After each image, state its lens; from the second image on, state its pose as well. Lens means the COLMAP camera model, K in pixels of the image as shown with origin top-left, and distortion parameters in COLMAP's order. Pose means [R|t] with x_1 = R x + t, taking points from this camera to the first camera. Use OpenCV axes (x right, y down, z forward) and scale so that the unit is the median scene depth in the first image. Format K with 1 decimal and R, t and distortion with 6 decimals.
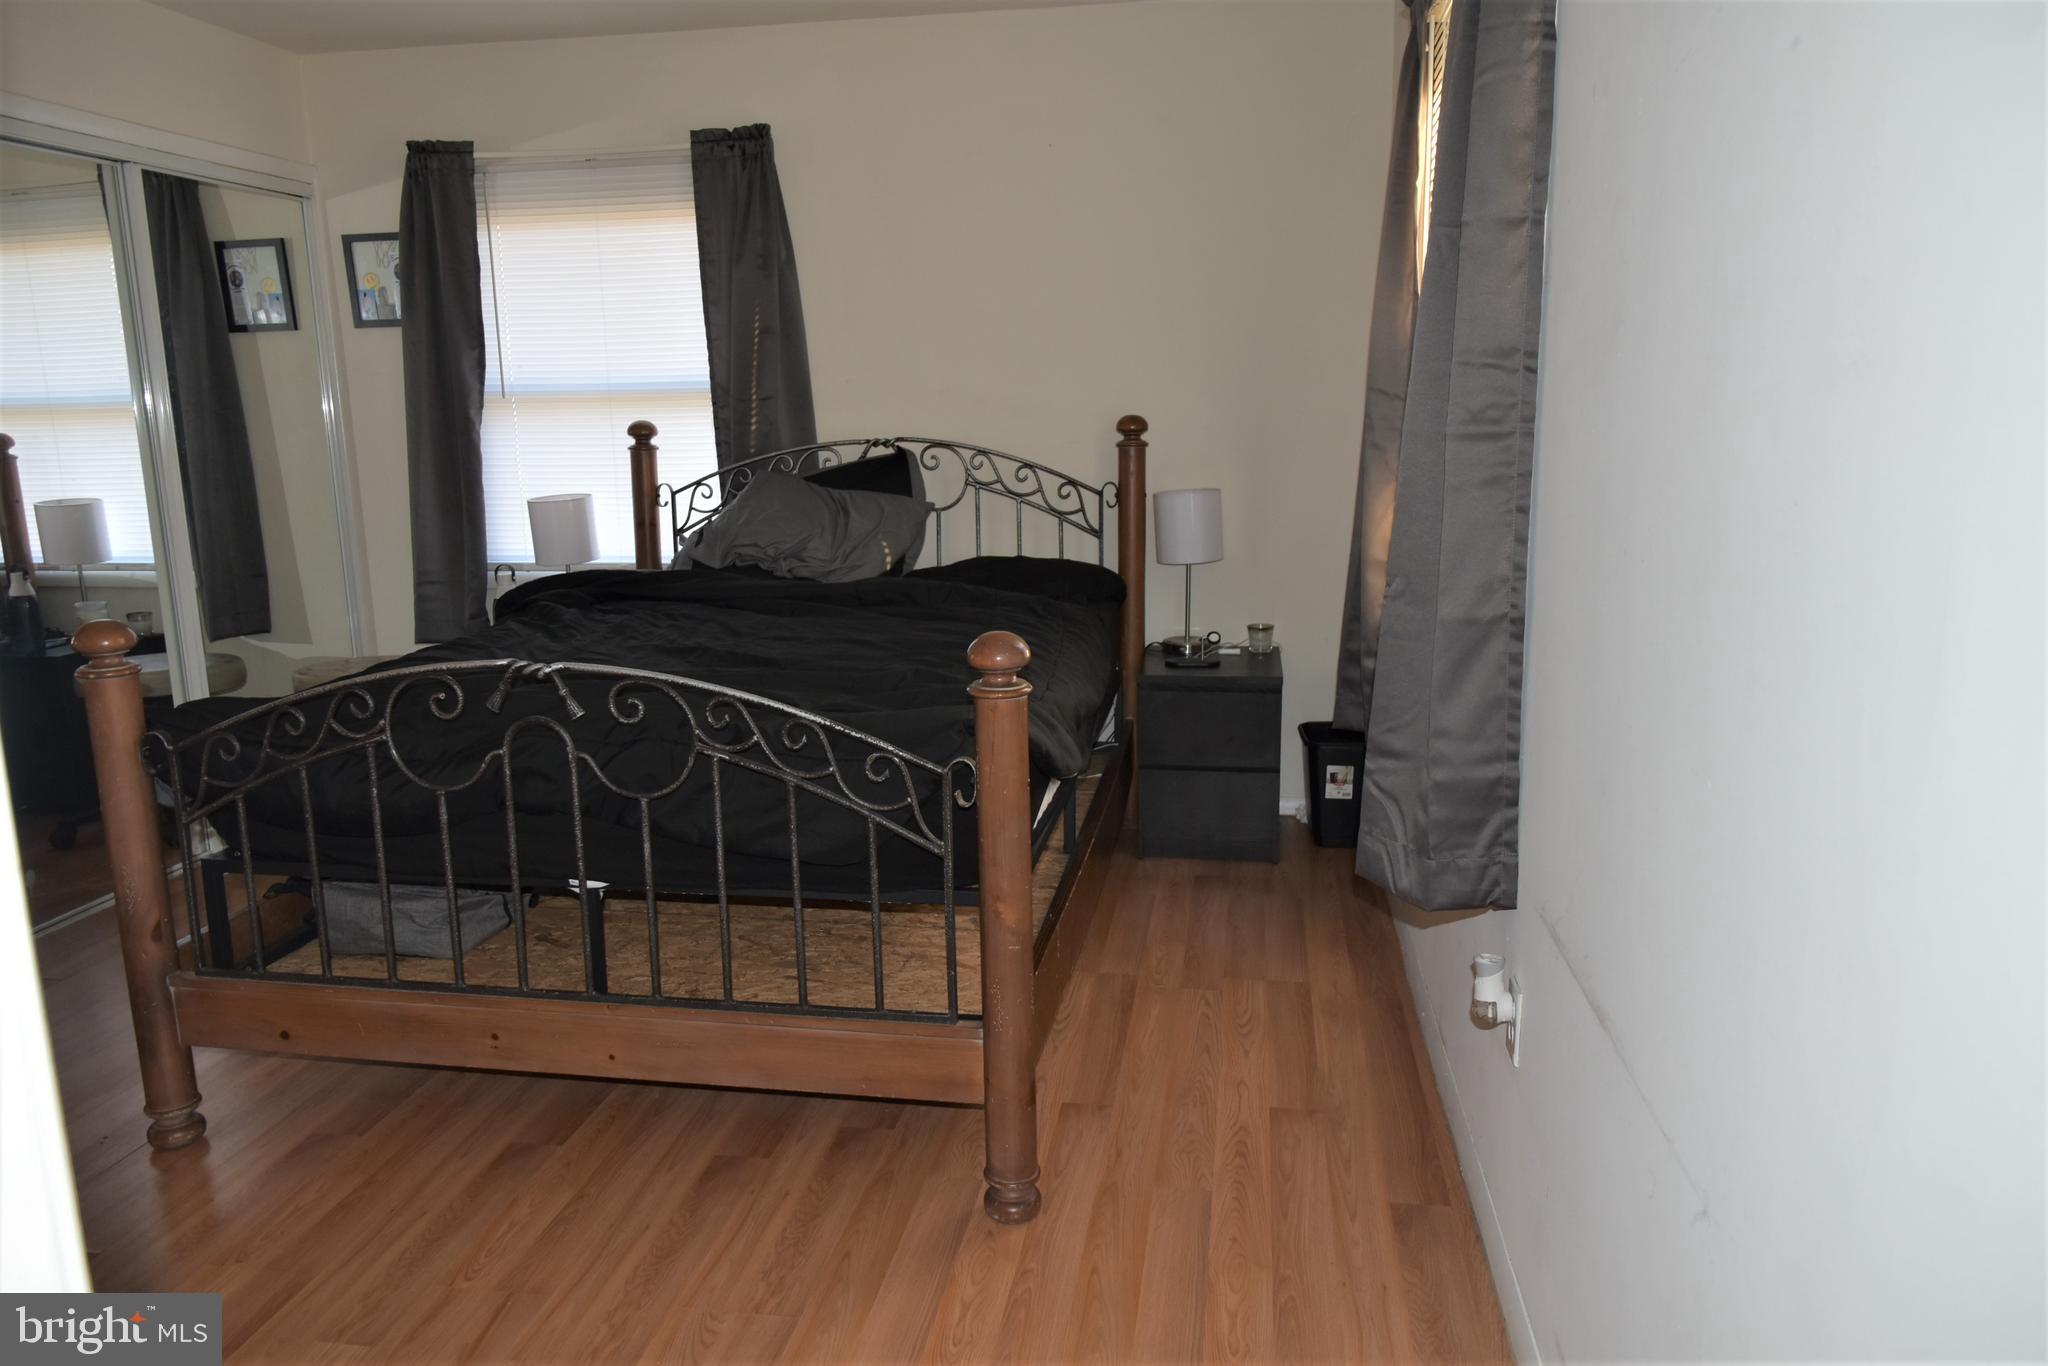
lens RADIAL K [[1400.0, 0, 1020.7], [0, 1400.0, 674.0], [0, 0, 1]] dist [0.005167, -0.015119]
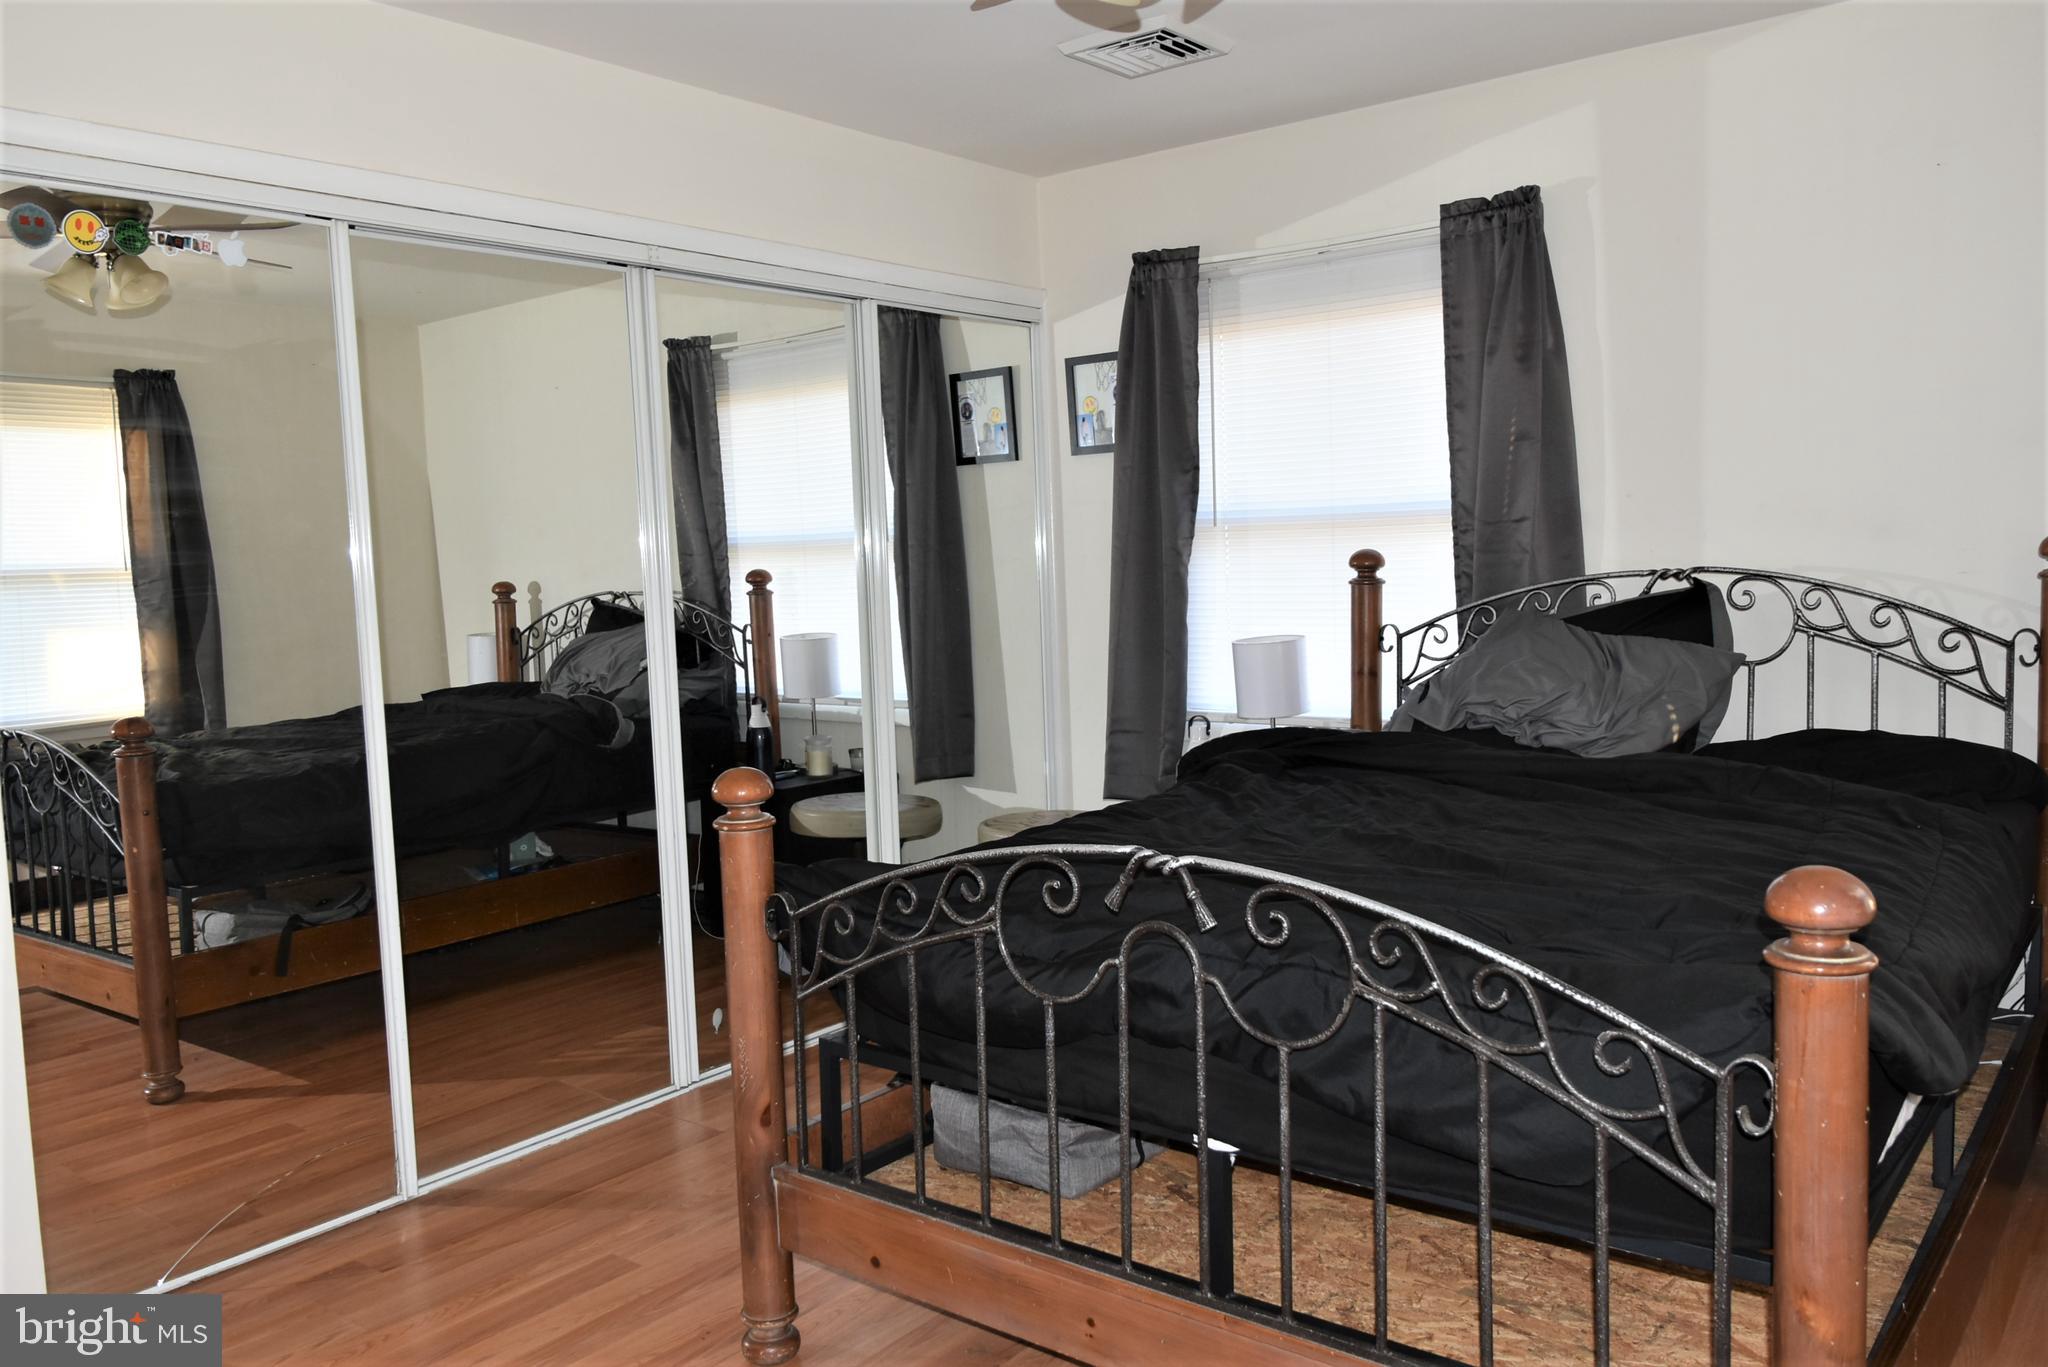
lens RADIAL K [[1568.9, 0, 1022.7], [0, 1568.9, 676.2], [0, 0, 1]] dist [-0.002311, -0.005393]
pose [[0.875193, 0.025737, -0.483089, 0.004449], [-0.073495, 0.994067, -0.080188, -0.016347], [0.478159, 0.105685, 0.871891, 0.098486]]
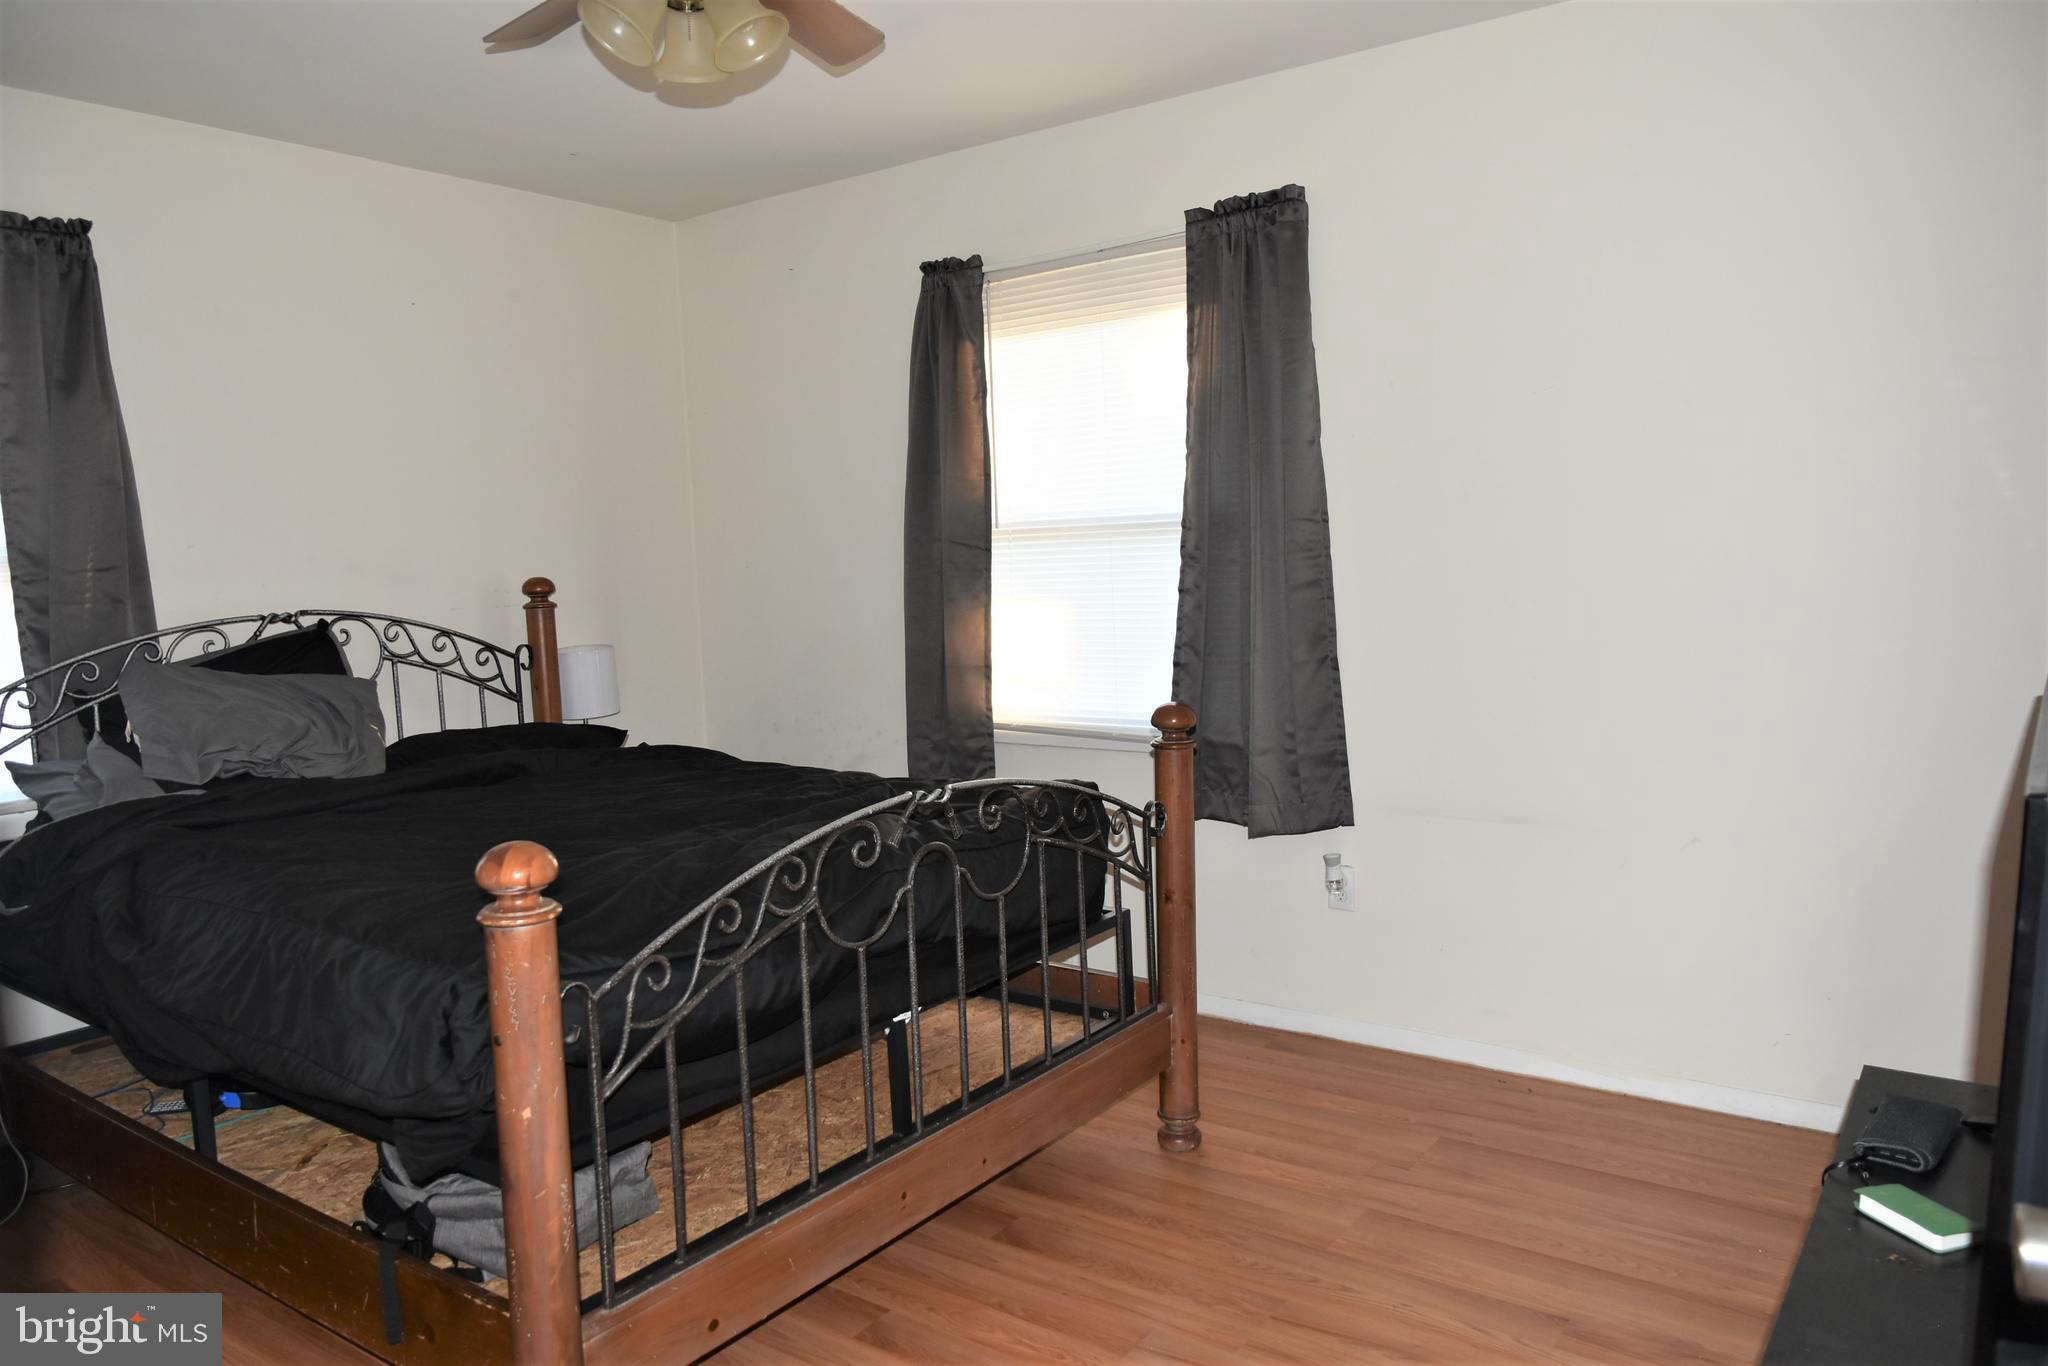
lens RADIAL K [[1400.0, 0, 1012.2], [0, 1400.0, 683.8], [0, 0, 1]] dist [0.005167, -0.015119]
pose [[0.455424, -0.089512, 0.885763, -0.658468], [0.198888, 0.980017, -0.003223, -0.037594], [-0.867774, 0.177636, 0.464126, 0.243611]]
